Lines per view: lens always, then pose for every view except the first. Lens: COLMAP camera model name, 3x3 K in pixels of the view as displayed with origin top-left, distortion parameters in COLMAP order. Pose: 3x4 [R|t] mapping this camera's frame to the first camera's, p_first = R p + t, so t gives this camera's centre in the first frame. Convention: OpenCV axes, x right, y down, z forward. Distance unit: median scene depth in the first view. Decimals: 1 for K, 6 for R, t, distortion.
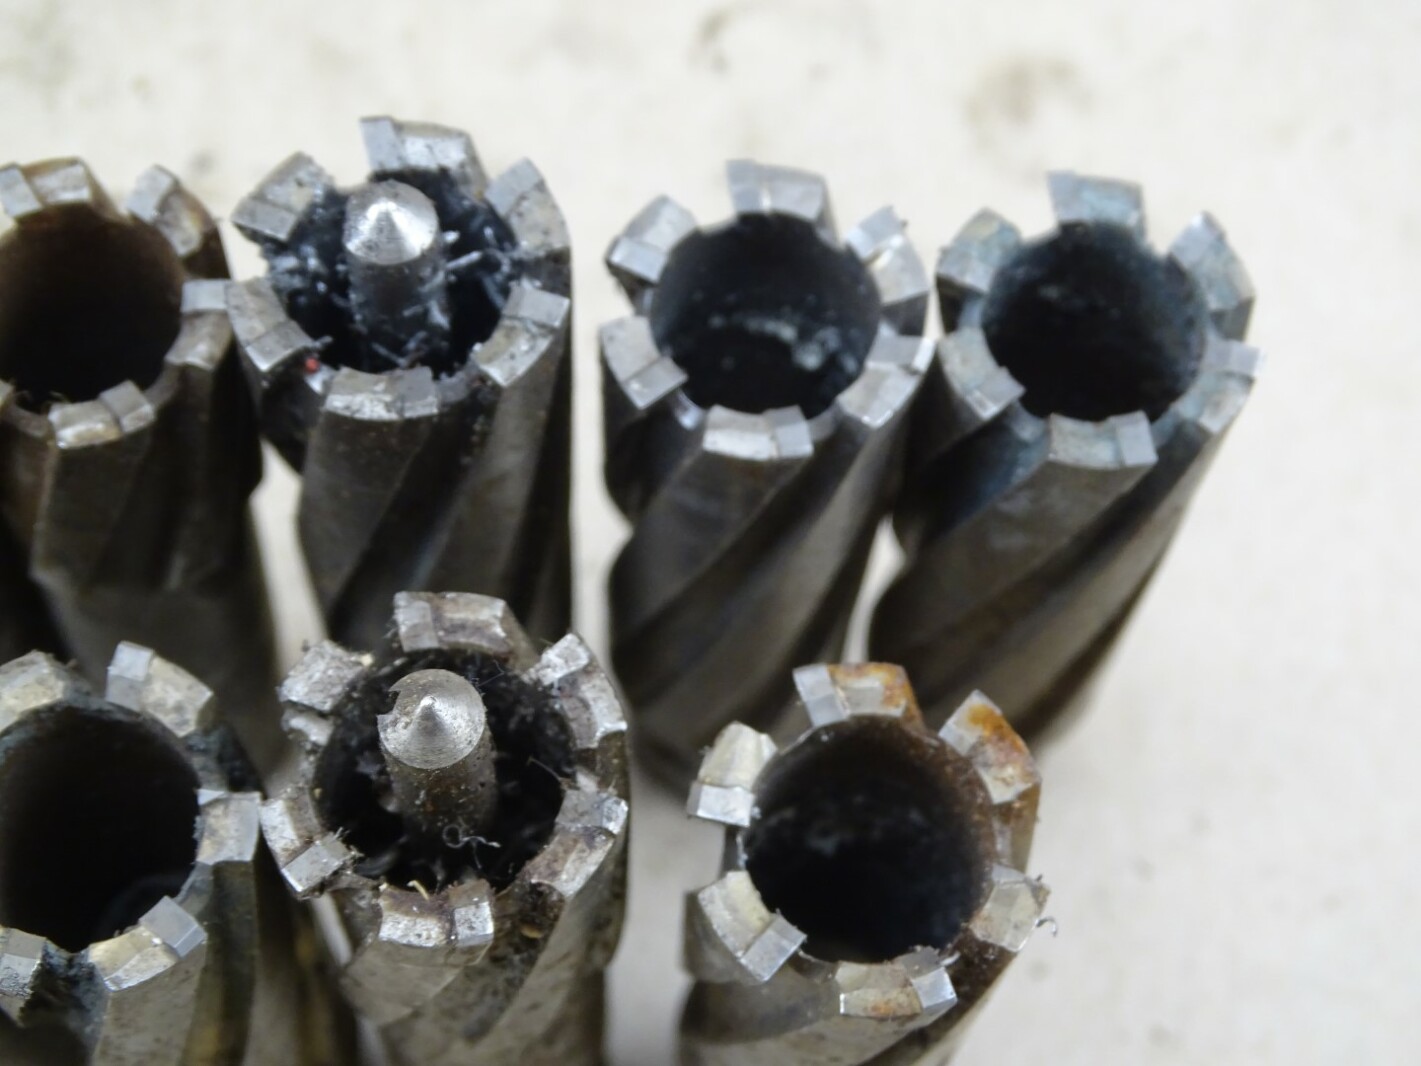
lens RADIAL K [[2691.7, 0, 711.1], [0, 2691.7, 607.8], [0, 0, 1]] dist [-0.153540, -0.172695]
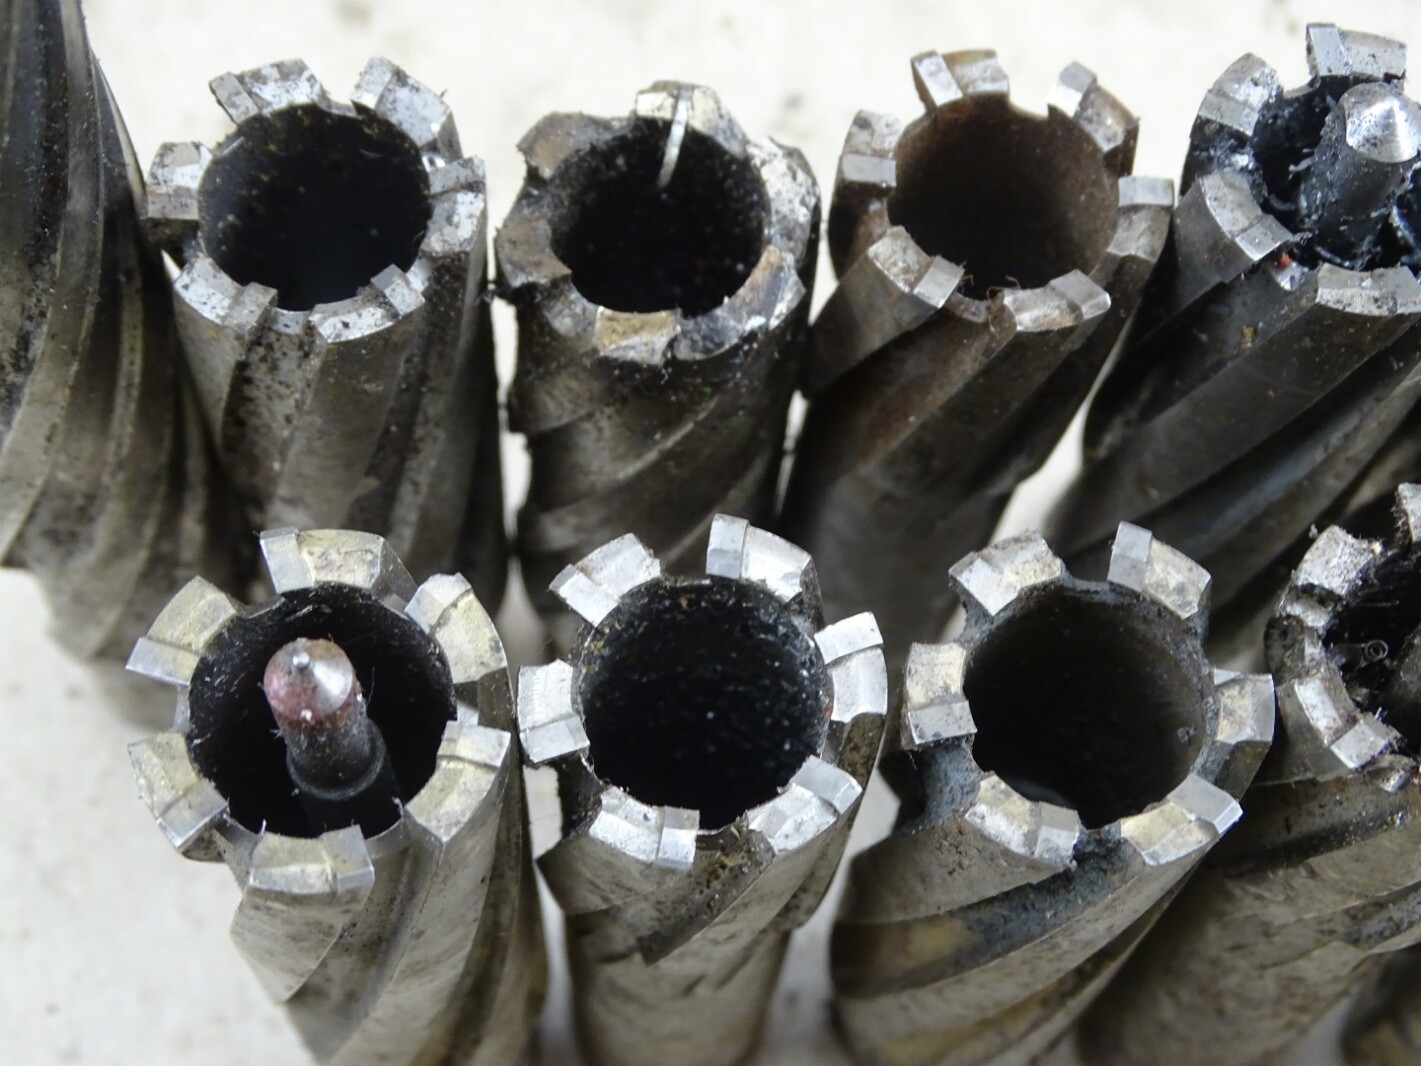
lens RADIAL K [[2691.7, 0, 711.1], [0, 2691.7, 607.8], [0, 0, 1]] dist [-0.153540, -0.172695]
pose [[0.999348, 0.036027, -0.002262, -0.365968], [-0.036050, 0.999289, -0.011023, 0.060578], [0.001863, 0.011097, 0.999937, -0.003472]]
